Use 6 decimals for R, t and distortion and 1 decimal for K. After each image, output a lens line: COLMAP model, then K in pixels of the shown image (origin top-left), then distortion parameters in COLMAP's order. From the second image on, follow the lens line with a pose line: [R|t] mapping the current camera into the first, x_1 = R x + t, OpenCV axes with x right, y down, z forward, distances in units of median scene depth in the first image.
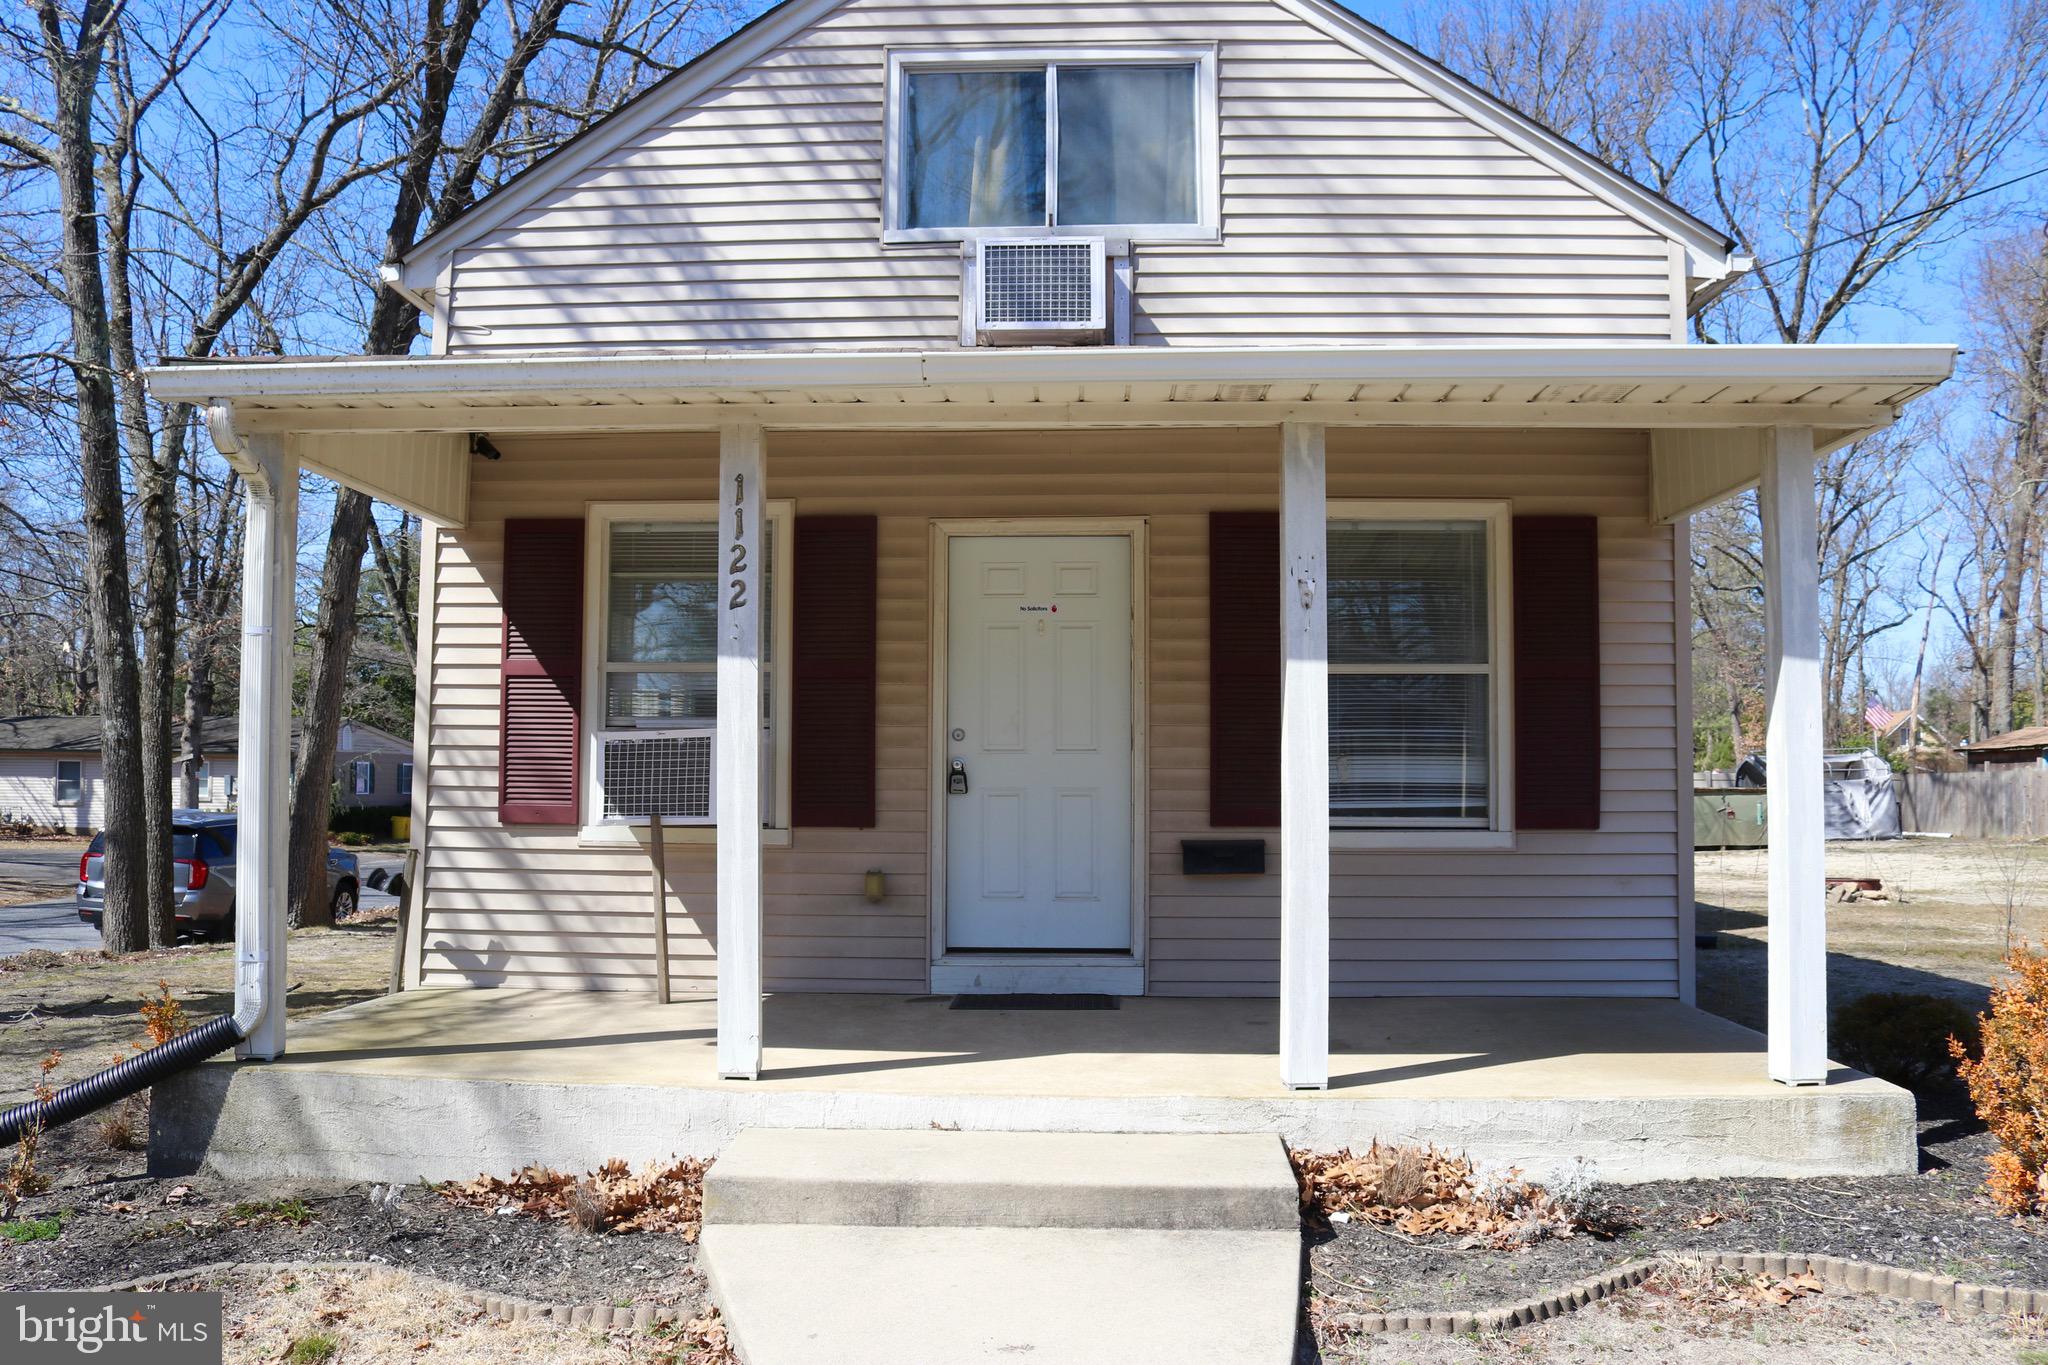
lens RADIAL K [[1690.3, 0, 997.2], [0, 1690.3, 677.0], [0, 0, 1]] dist [-0.152990, 0.127635]
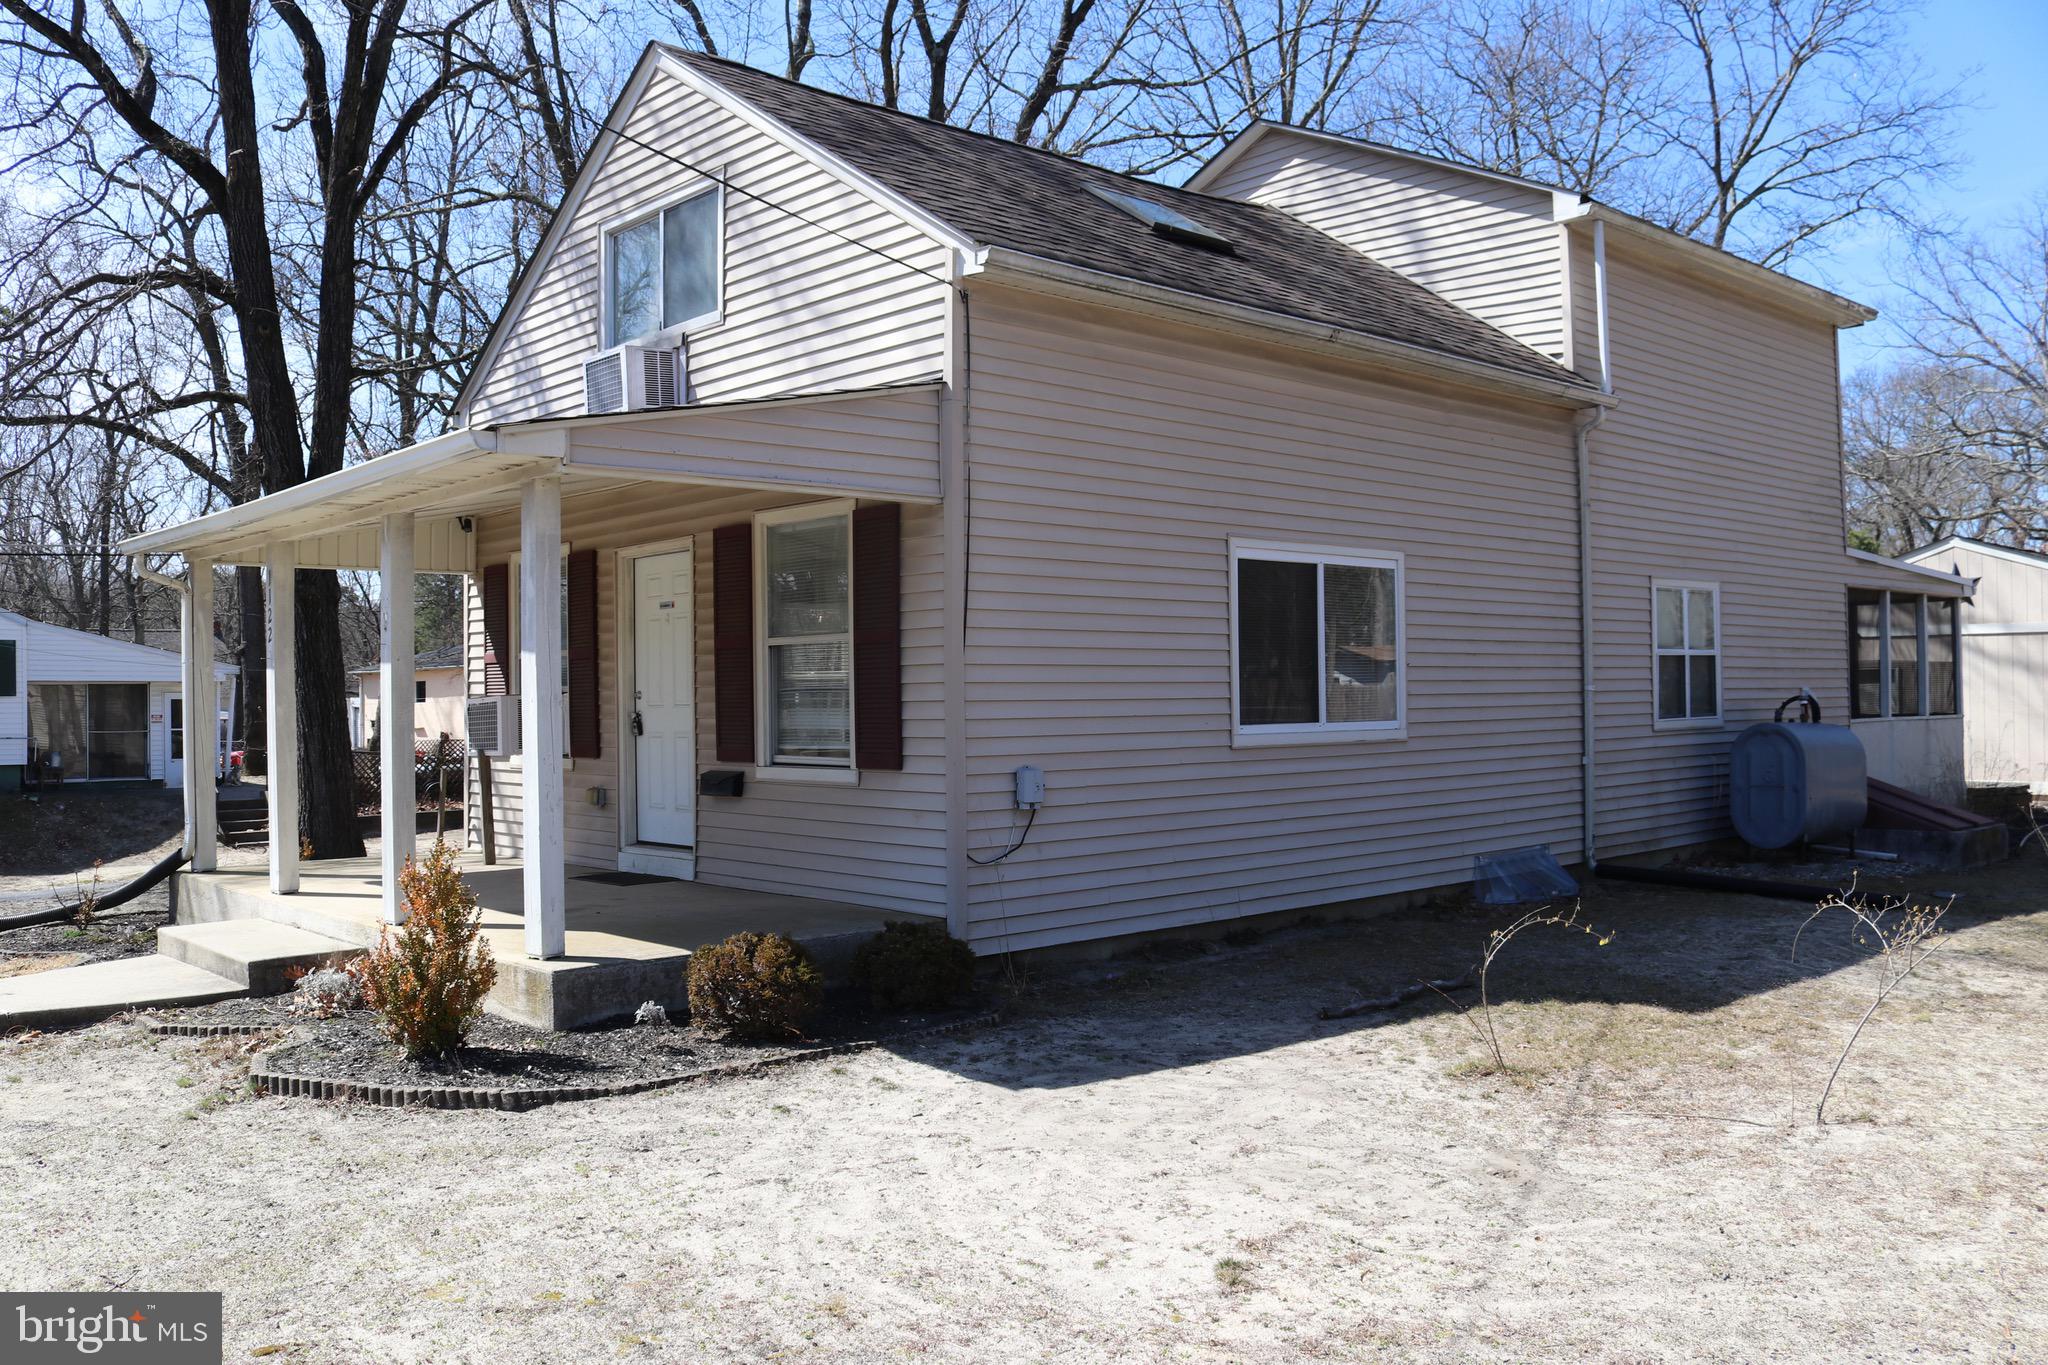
lens RADIAL K [[1690.3, 0, 997.2], [0, 1690.3, 677.0], [0, 0, 1]] dist [-0.152990, 0.127635]
pose [[0.704834, -0.020875, -0.709065, 1.221475], [0.059269, 0.997805, 0.029540, -0.005698], [0.706892, -0.062846, 0.704524, 0.200338]]
